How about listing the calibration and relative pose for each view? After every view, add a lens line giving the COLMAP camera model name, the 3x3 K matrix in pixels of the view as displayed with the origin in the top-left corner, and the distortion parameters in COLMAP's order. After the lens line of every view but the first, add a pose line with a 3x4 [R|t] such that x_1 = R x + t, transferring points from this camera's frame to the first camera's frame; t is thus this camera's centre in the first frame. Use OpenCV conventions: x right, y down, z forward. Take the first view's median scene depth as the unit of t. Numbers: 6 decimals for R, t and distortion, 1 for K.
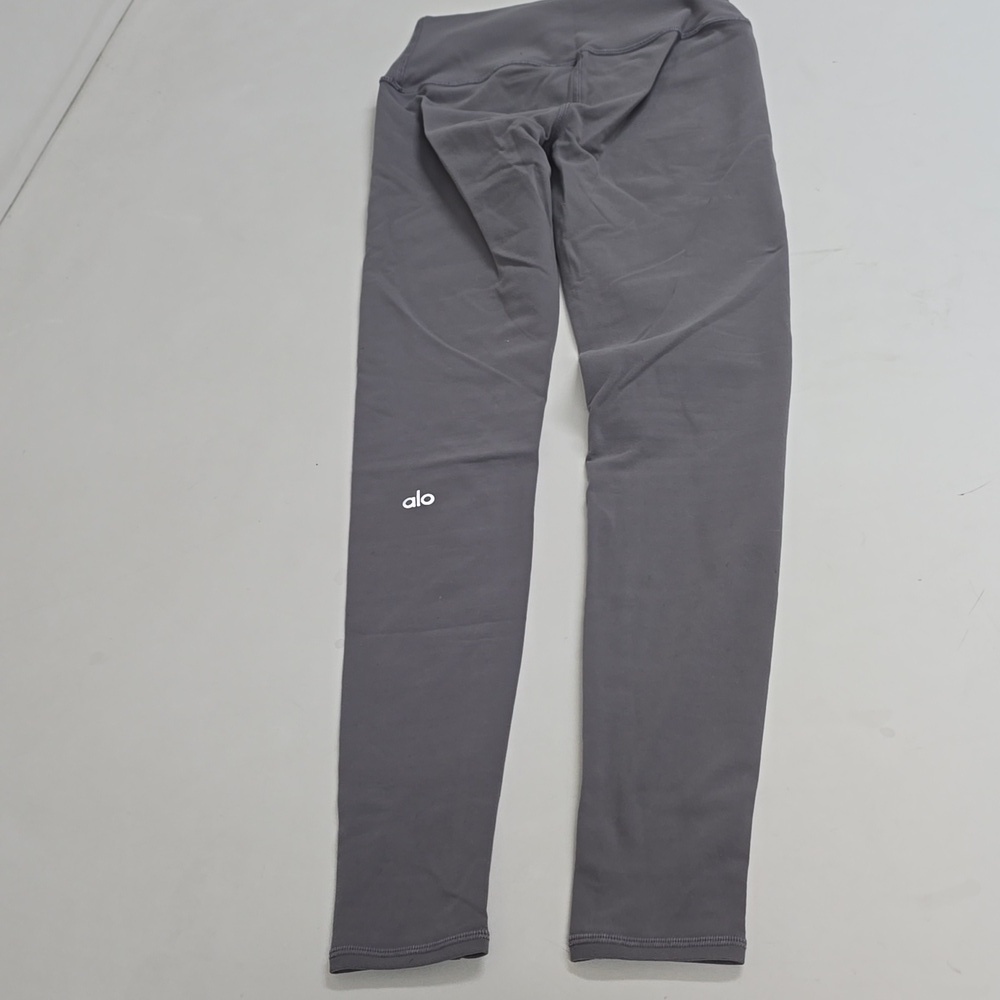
lens RADIAL K [[1438.5, 0, 521.9], [0, 1438.5, 500.0], [0, 0, 1]] dist [0.172482, -0.650491]
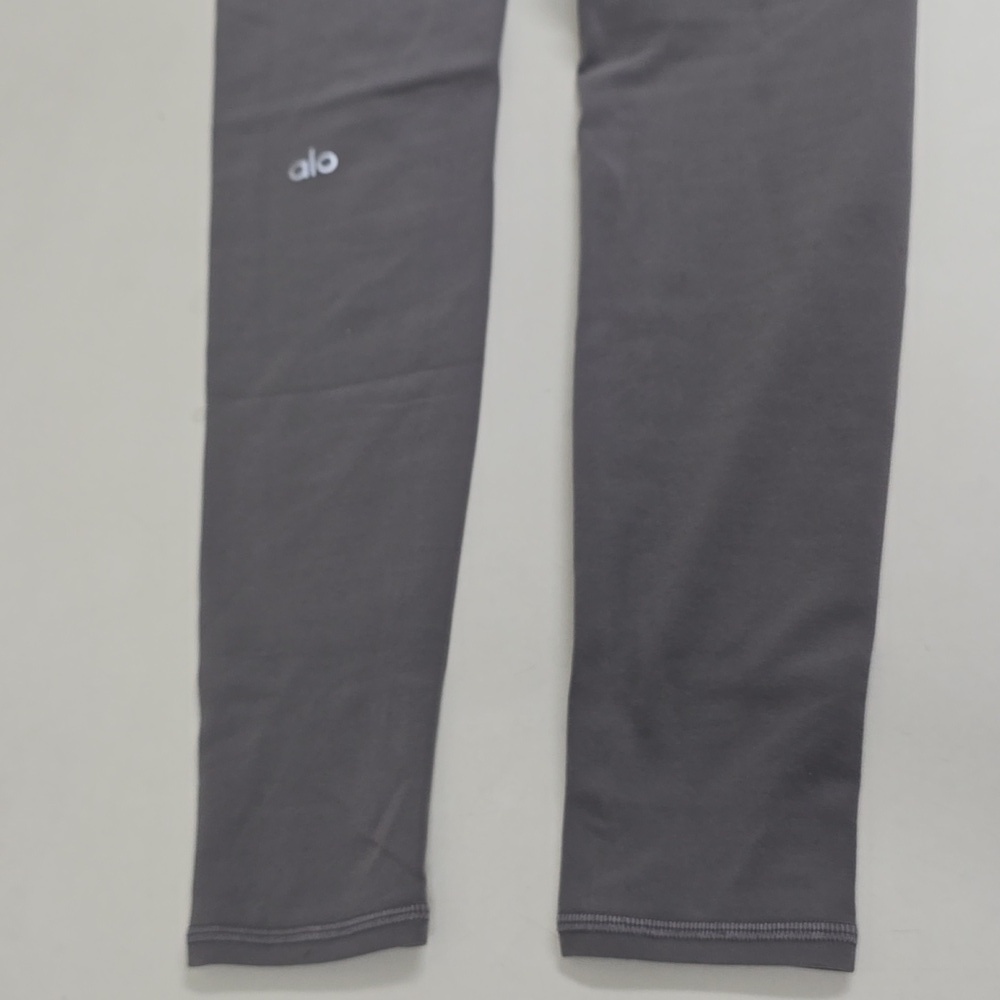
lens RADIAL K [[1438.5, 0, 521.9], [0, 1438.5, 500.0], [0, 0, 1]] dist [0.172482, -0.650491]
pose [[0.993344, -0.062835, -0.096533, 0.067490], [0.086450, 0.960543, 0.264353, -0.018640], [0.076114, -0.270939, 0.959583, 0.367176]]
